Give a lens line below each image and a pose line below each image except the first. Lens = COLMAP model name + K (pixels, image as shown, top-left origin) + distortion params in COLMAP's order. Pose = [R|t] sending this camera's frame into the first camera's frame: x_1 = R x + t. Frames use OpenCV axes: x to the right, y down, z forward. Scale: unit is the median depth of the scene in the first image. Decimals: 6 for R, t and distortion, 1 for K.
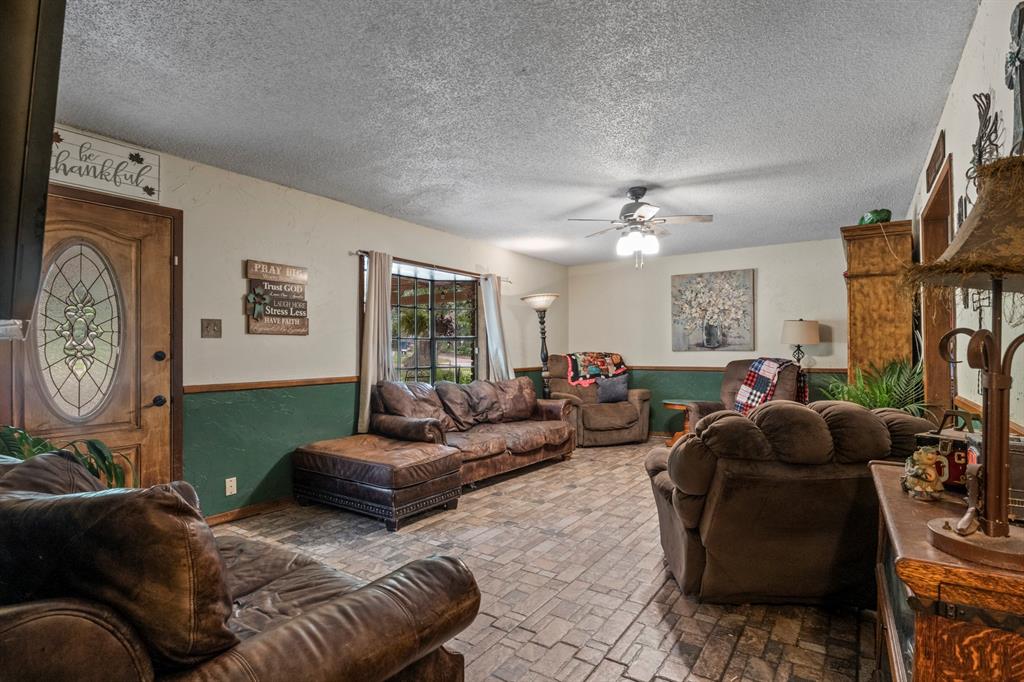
lens RADIAL K [[516.0, 0, 514.5], [0, 516.0, 345.7], [0, 0, 1]] dist [-0.011142, 0.000473]
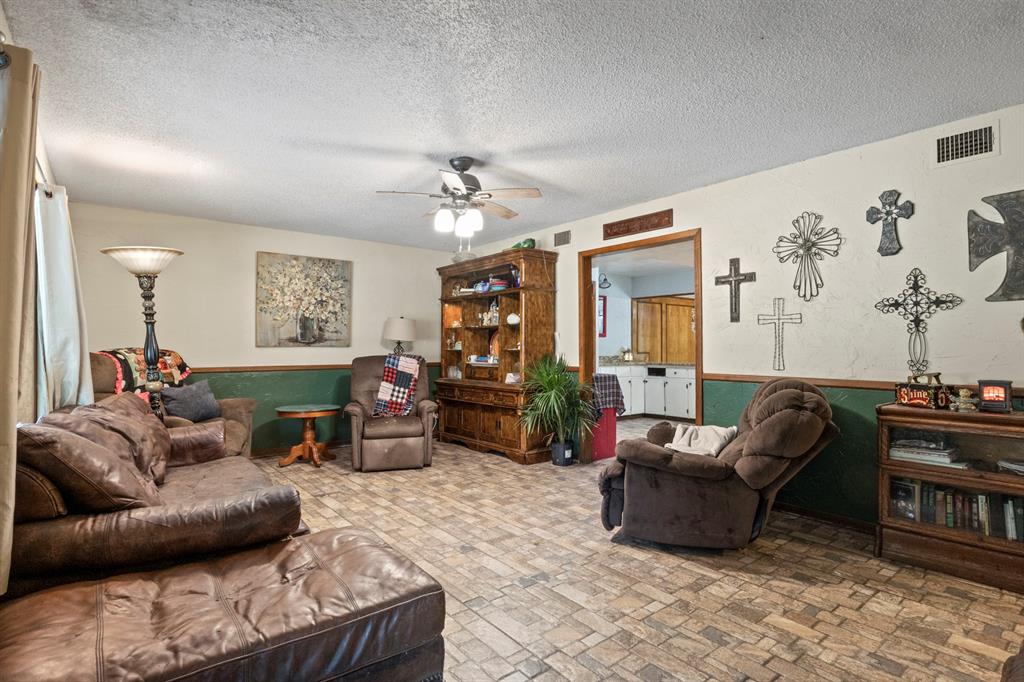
lens RADIAL K [[516.0, 0, 514.4], [0, 516.0, 336.5], [0, 0, 1]] dist [-0.011142, 0.000473]
pose [[0.292535, 0.022858, 0.955982, -0.379431], [-0.010624, 0.999730, -0.020653, 0.007558], [-0.956196, -0.004114, 0.292698, 0.447503]]
